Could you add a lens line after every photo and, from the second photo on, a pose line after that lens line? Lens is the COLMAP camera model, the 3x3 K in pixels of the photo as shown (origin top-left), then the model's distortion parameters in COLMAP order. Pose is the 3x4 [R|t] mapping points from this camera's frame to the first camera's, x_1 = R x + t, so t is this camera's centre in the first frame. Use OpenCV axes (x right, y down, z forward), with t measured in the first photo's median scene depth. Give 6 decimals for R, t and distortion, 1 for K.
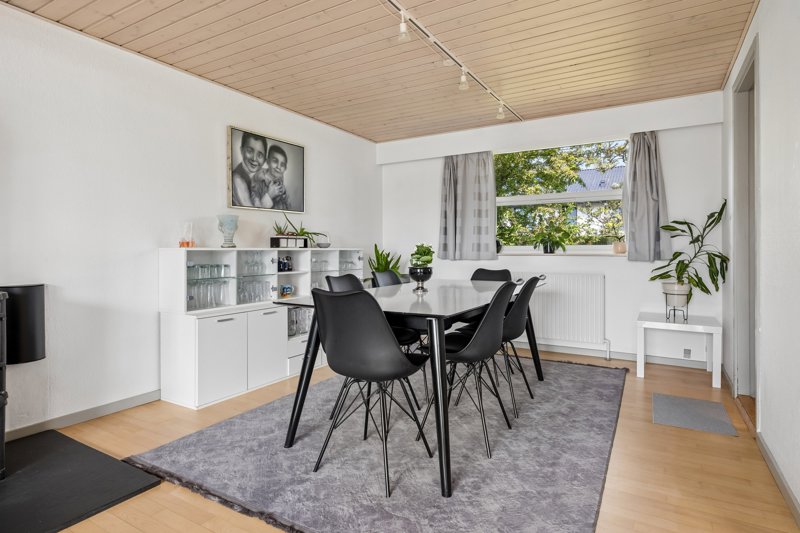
lens RADIAL K [[436.3, 0, 401.7], [0, 436.3, 252.4], [0, 0, 1]] dist [0.000761, -0.000037]
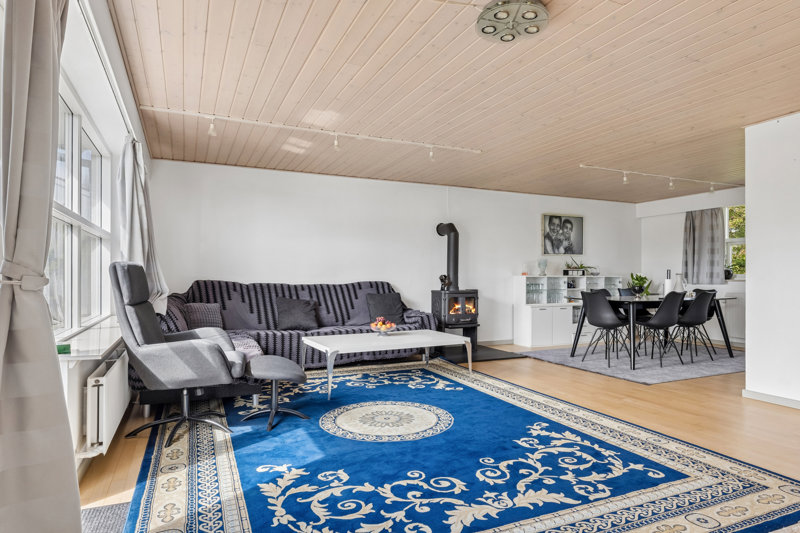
lens RADIAL K [[474.9, 0, 400.5], [0, 474.9, 276.8], [0, 0, 1]] dist [0.000195, 0.000720]
pose [[0.820085, 0.003026, -0.572234, 0.287790], [-0.005145, 0.999985, -0.002085, 0.002389], [0.572218, 0.004654, 0.820088, -1.056771]]
